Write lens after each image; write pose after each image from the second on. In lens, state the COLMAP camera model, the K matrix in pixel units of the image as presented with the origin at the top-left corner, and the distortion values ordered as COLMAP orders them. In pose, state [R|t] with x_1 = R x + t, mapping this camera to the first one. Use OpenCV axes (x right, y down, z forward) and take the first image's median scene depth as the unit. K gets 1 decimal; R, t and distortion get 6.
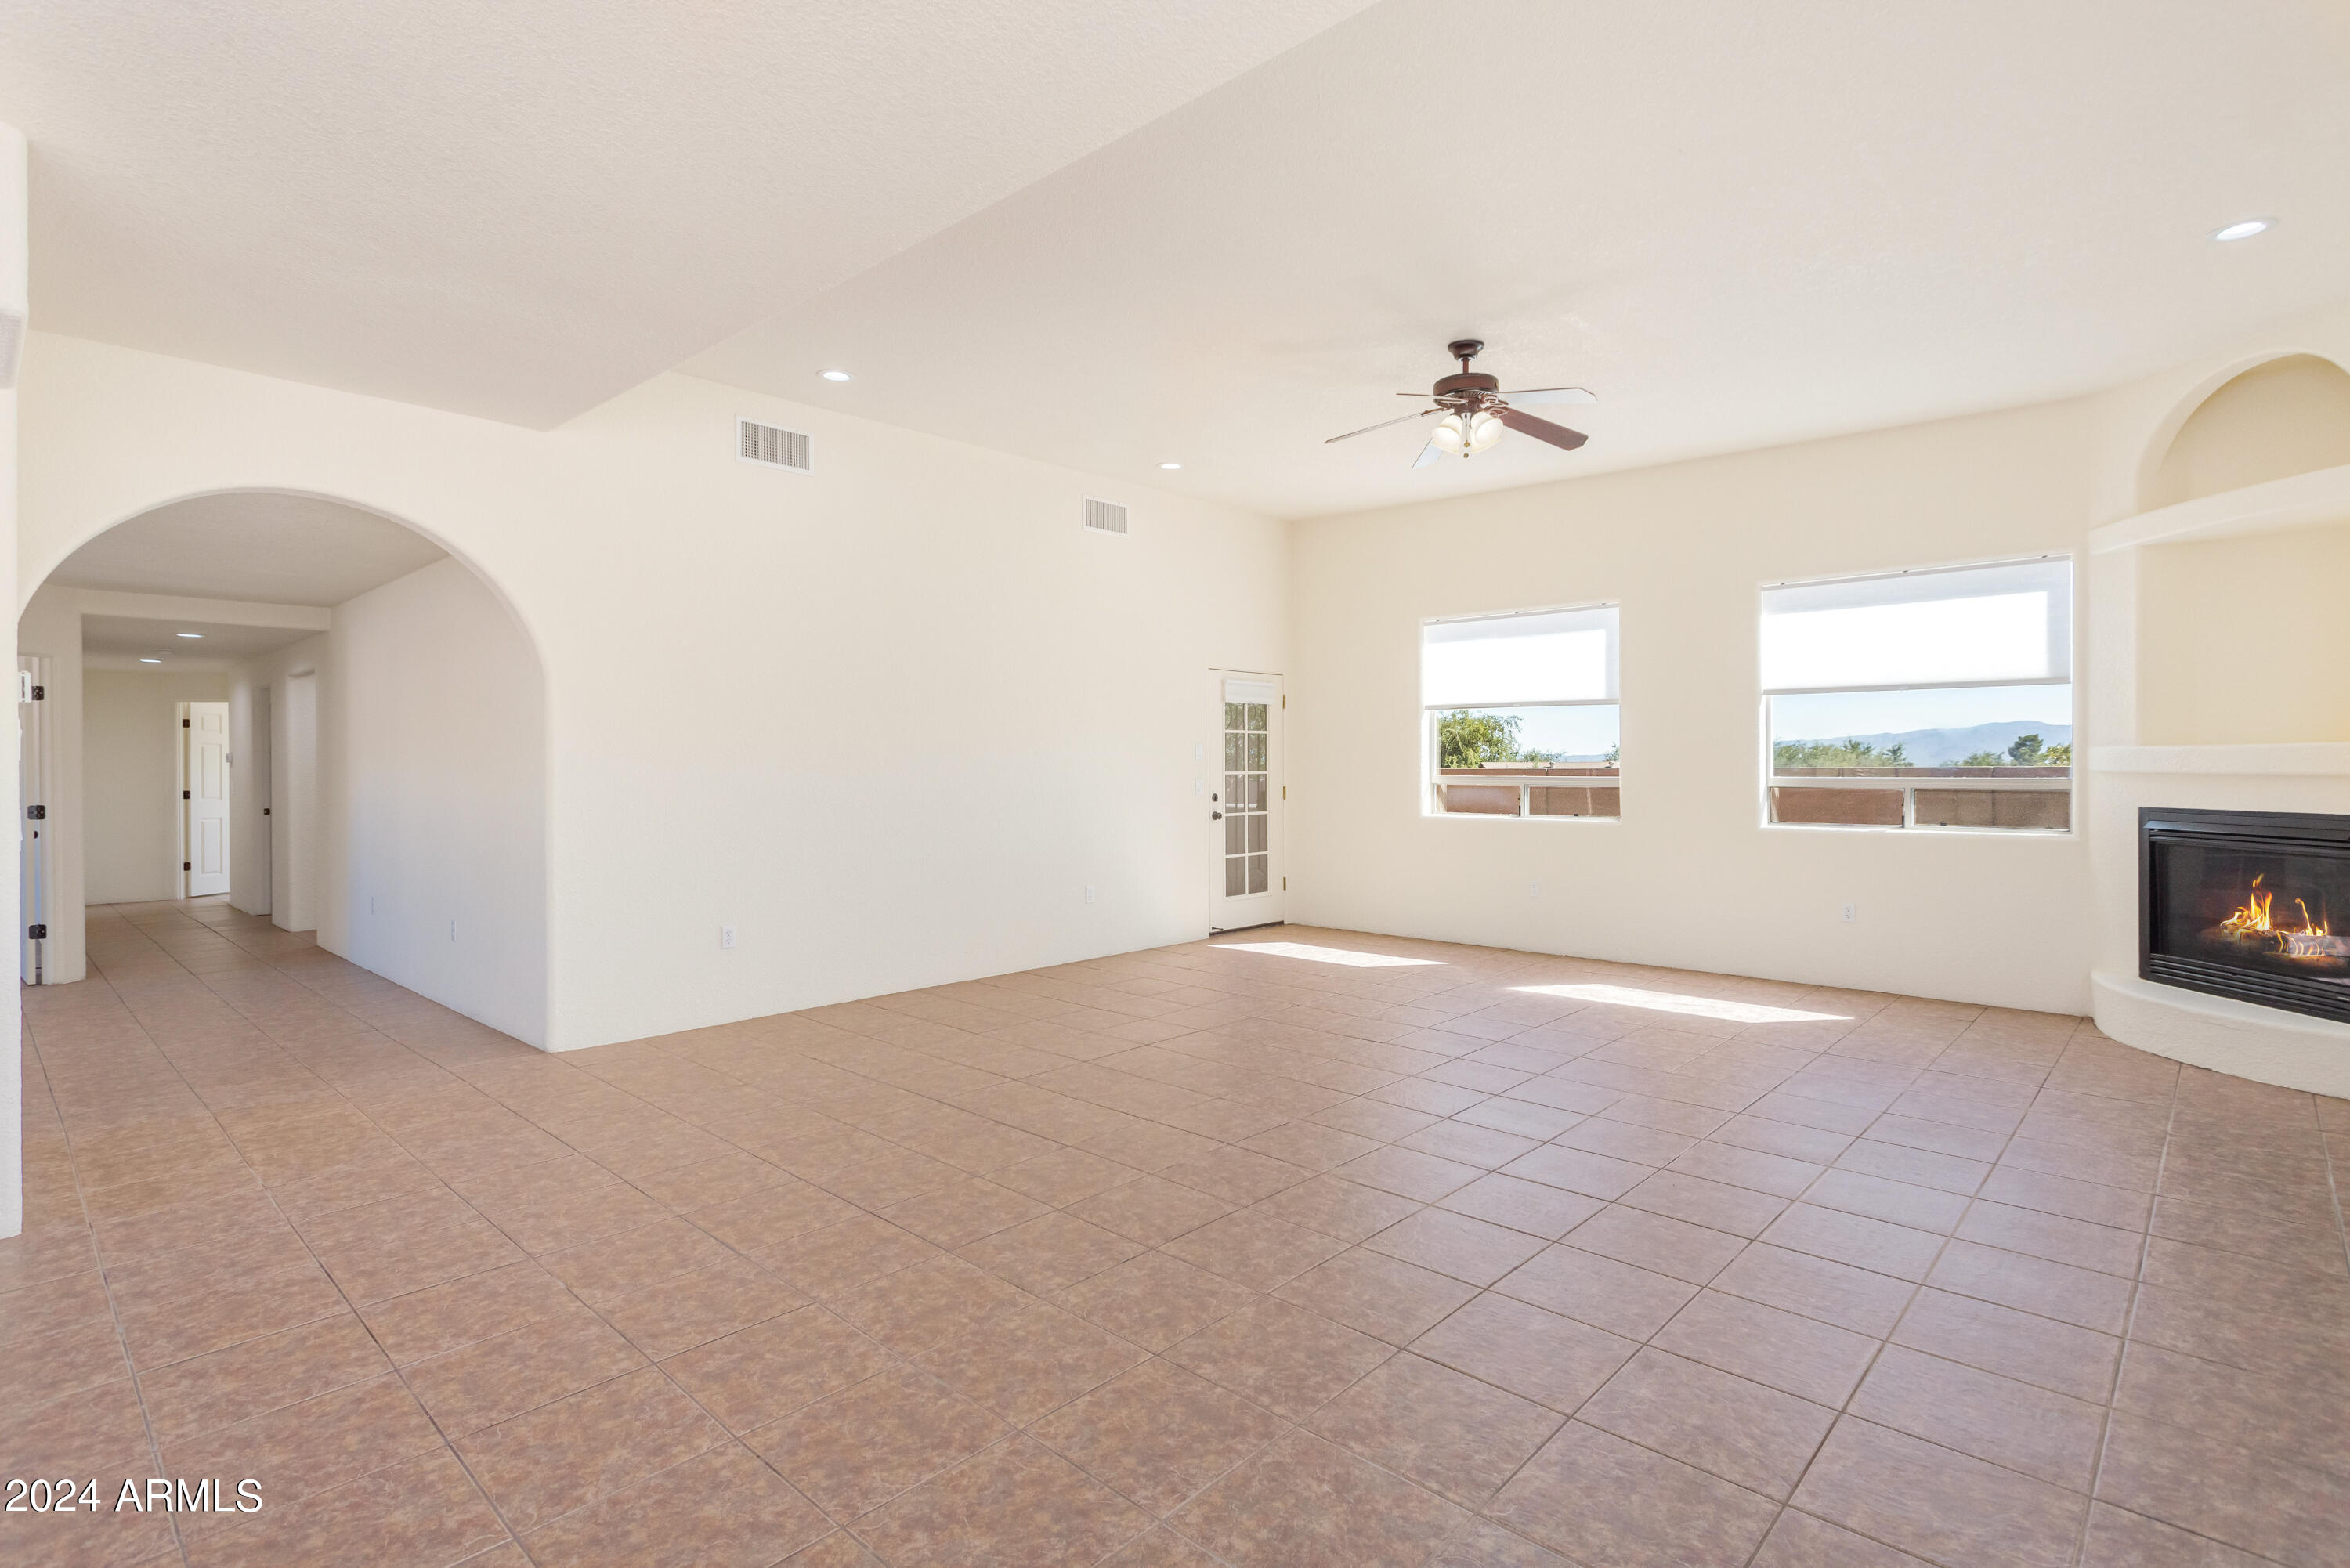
lens RADIAL K [[1134.6, 0, 1169.1], [0, 1134.6, 765.3], [0, 0, 1]] dist [0.004721, 0.001930]
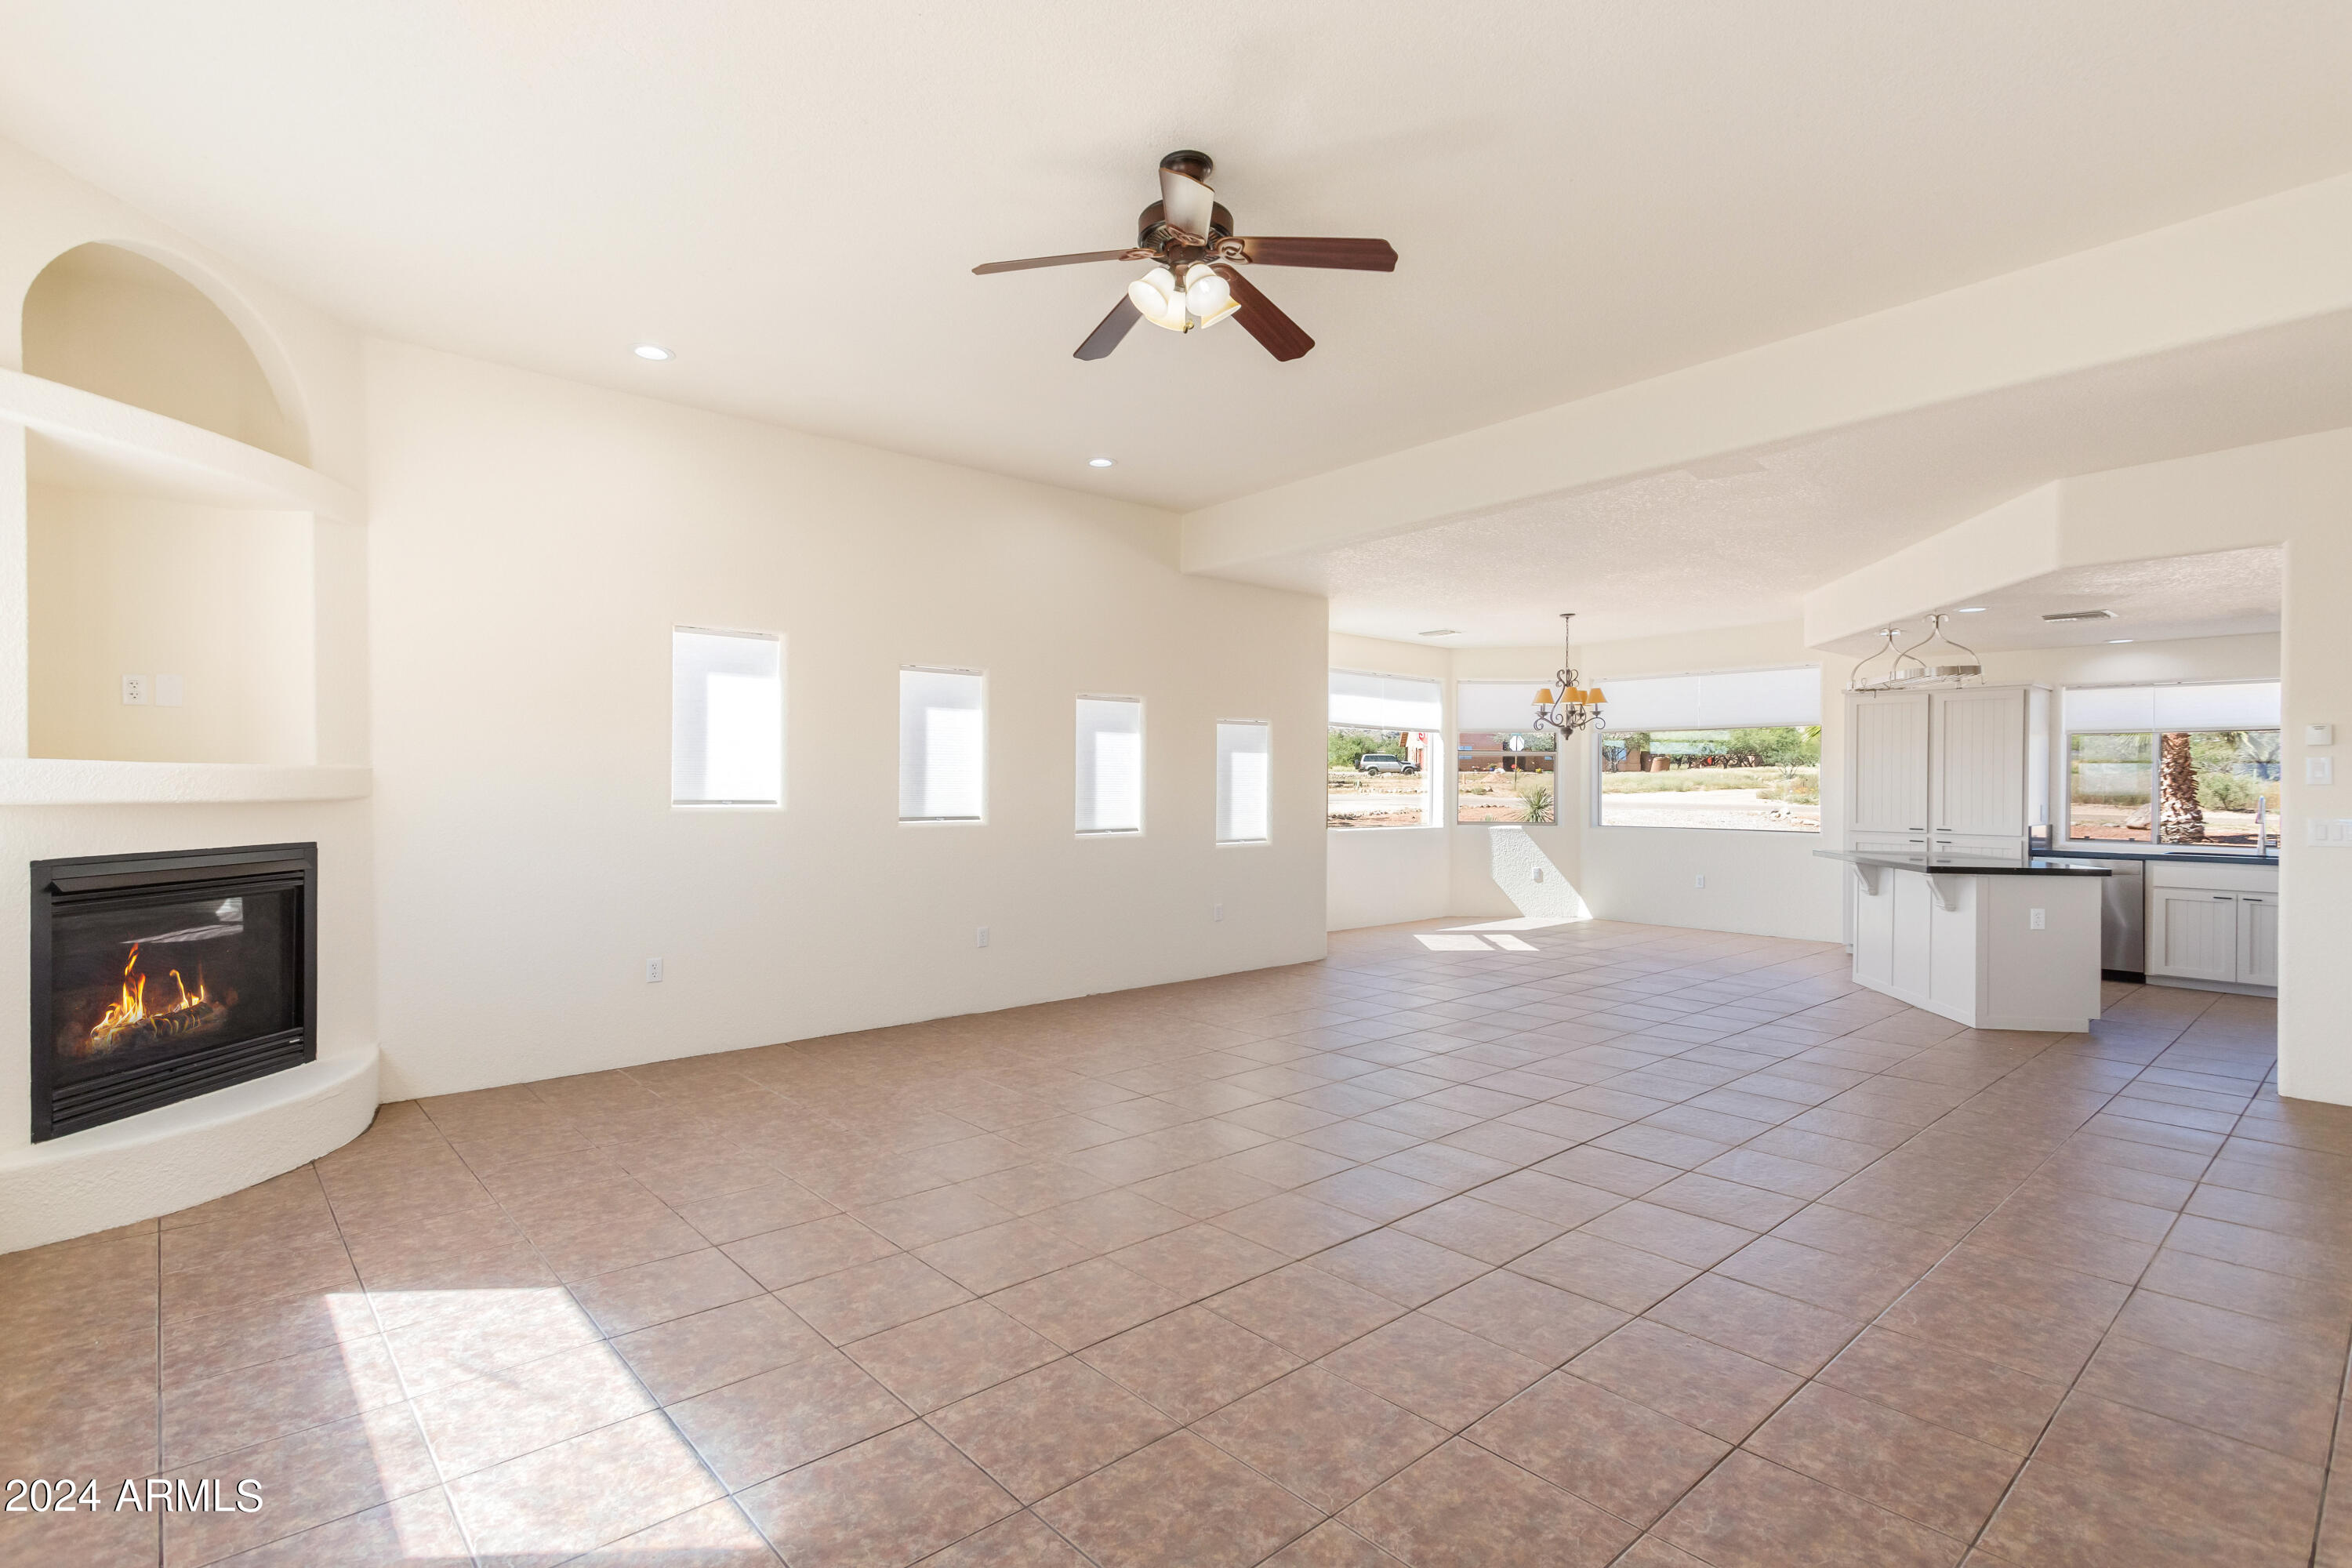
lens RADIAL K [[1135.6, 0, 1166.9], [0, 1135.6, 780.7], [0, 0, 1]] dist [0.004721, 0.001930]
pose [[-0.996725, -0.001702, 0.080849, 0.186725], [-0.001660, 0.999998, 0.000590, -0.007261], [-0.080850, 0.000454, -0.996726, 1.428964]]
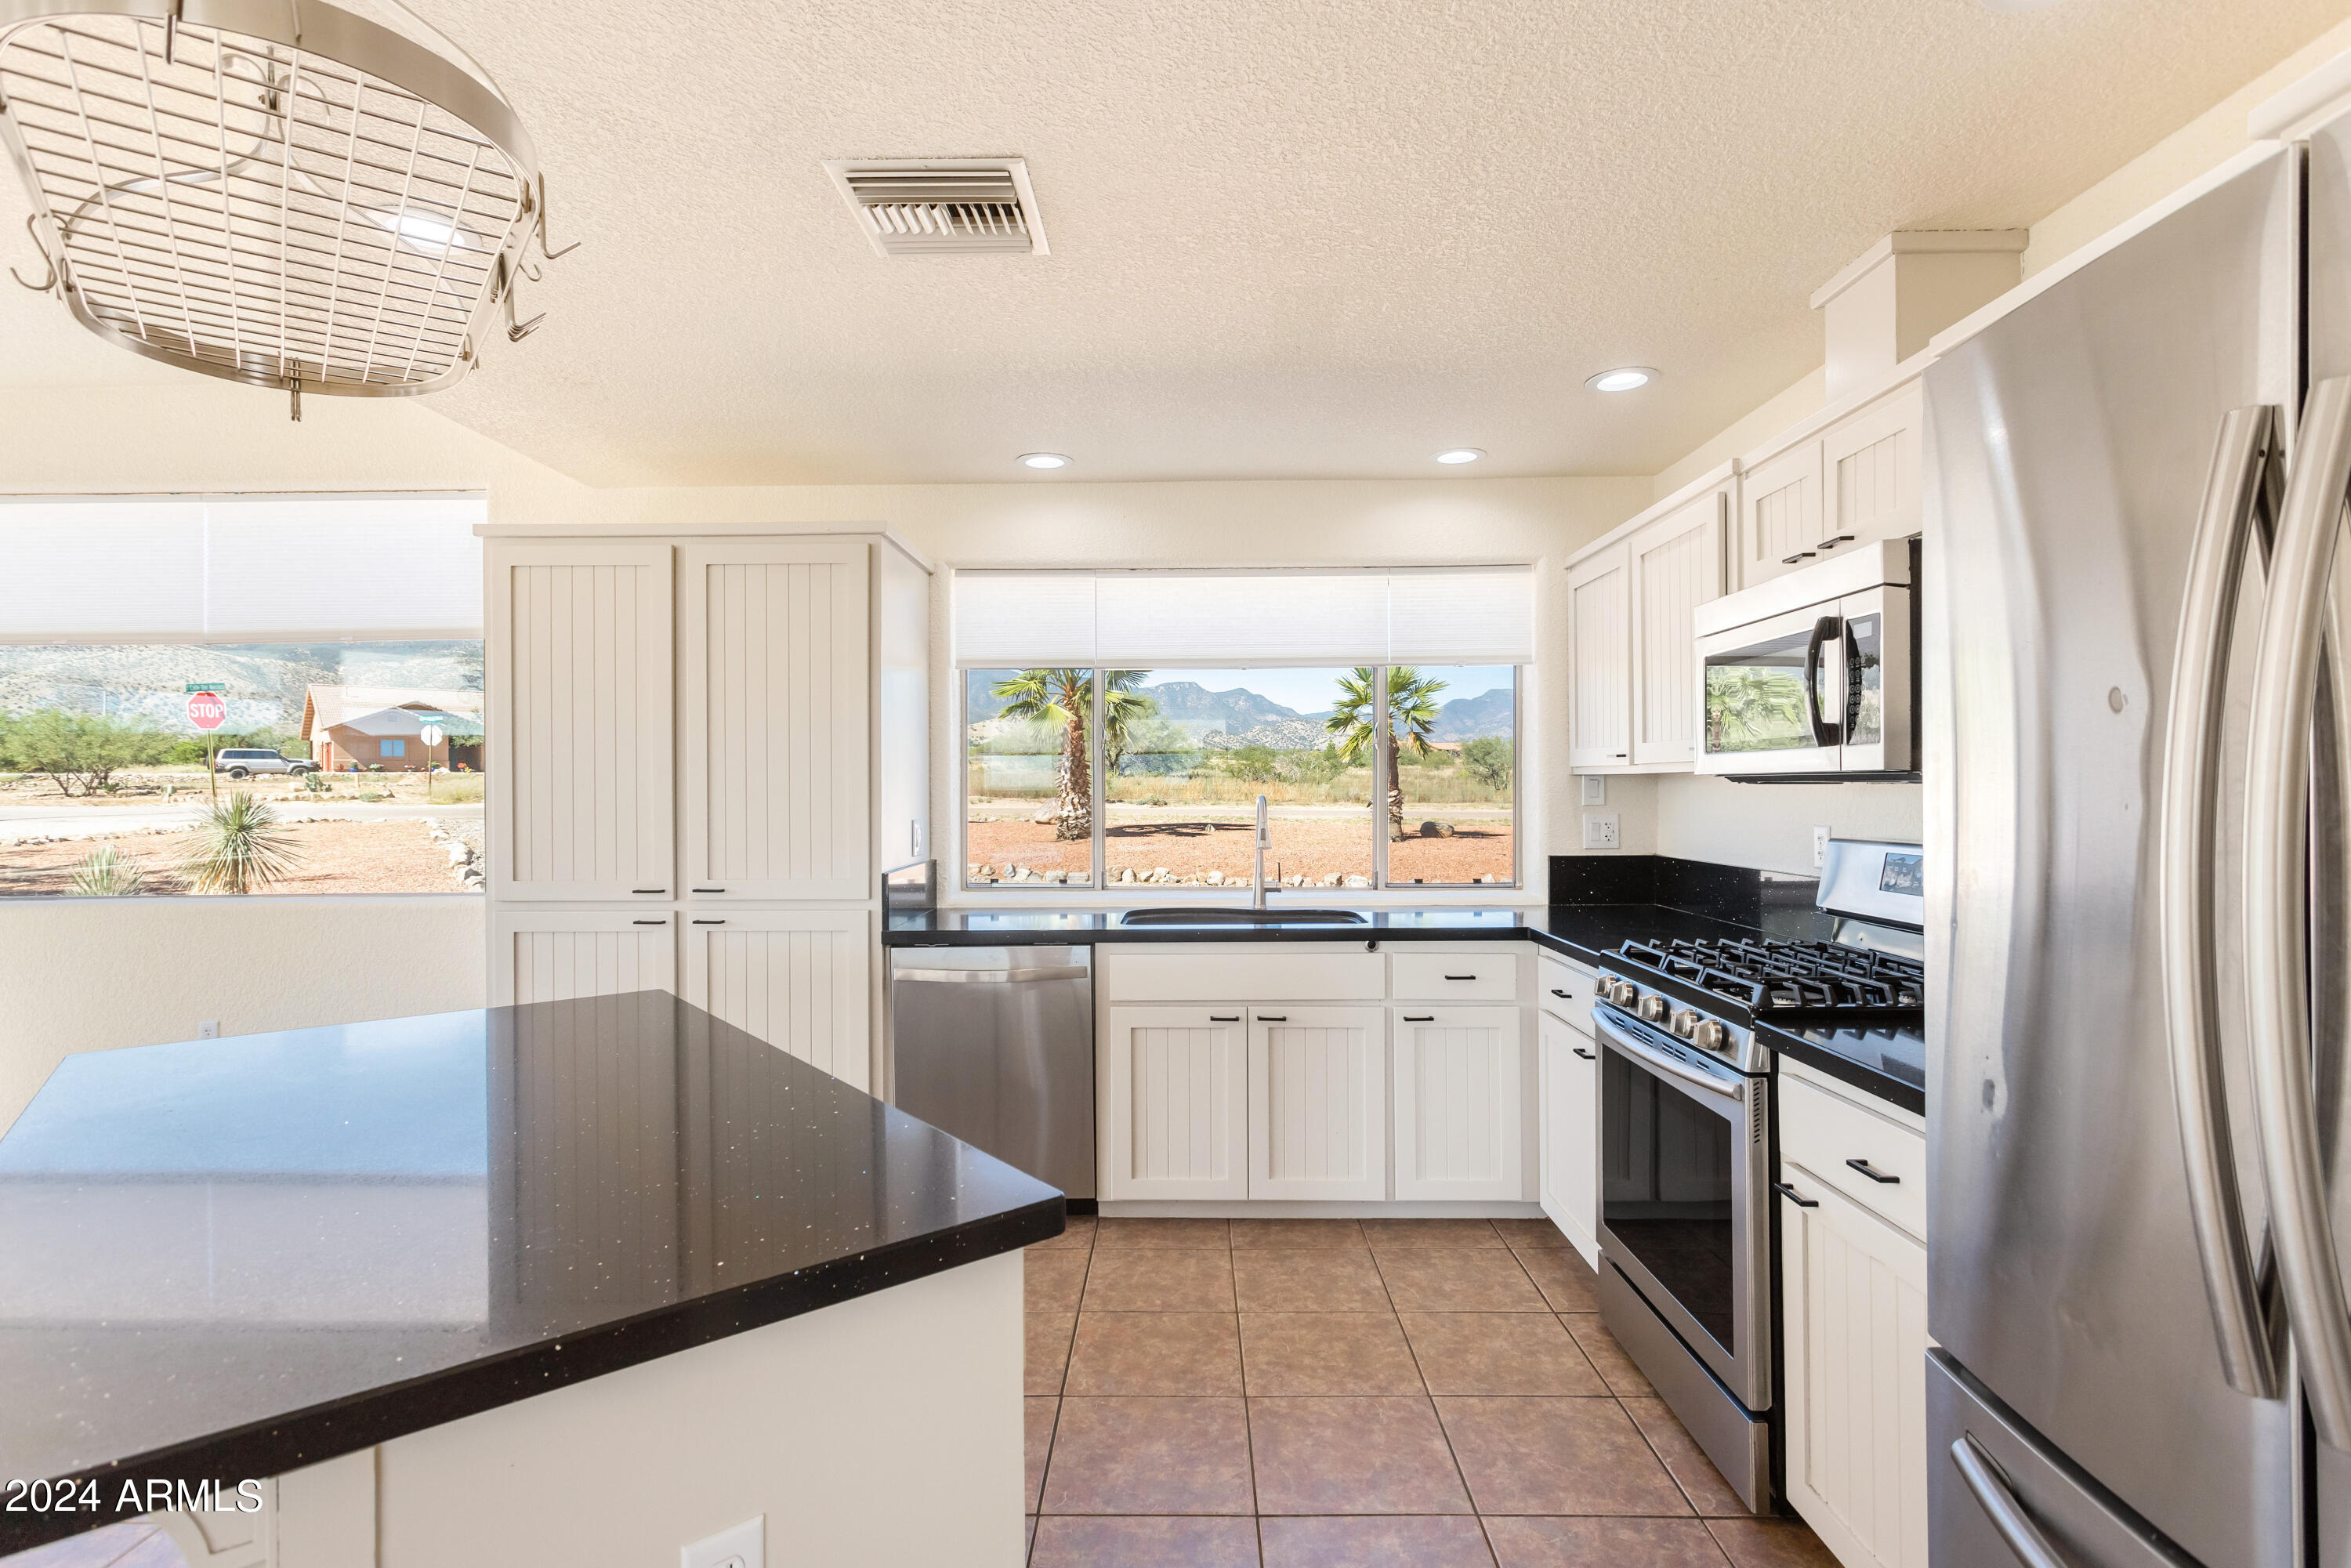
lens RADIAL K [[1135.1, 0, 1173.2], [0, 1135.1, 781.2], [0, 0, 1]] dist [0.004721, 0.001930]
pose [[-0.735746, 0.008656, -0.677202, -0.457280], [0.008675, 0.999957, 0.003356, -0.000555], [0.677202, -0.003405, -0.735790, 0.498090]]
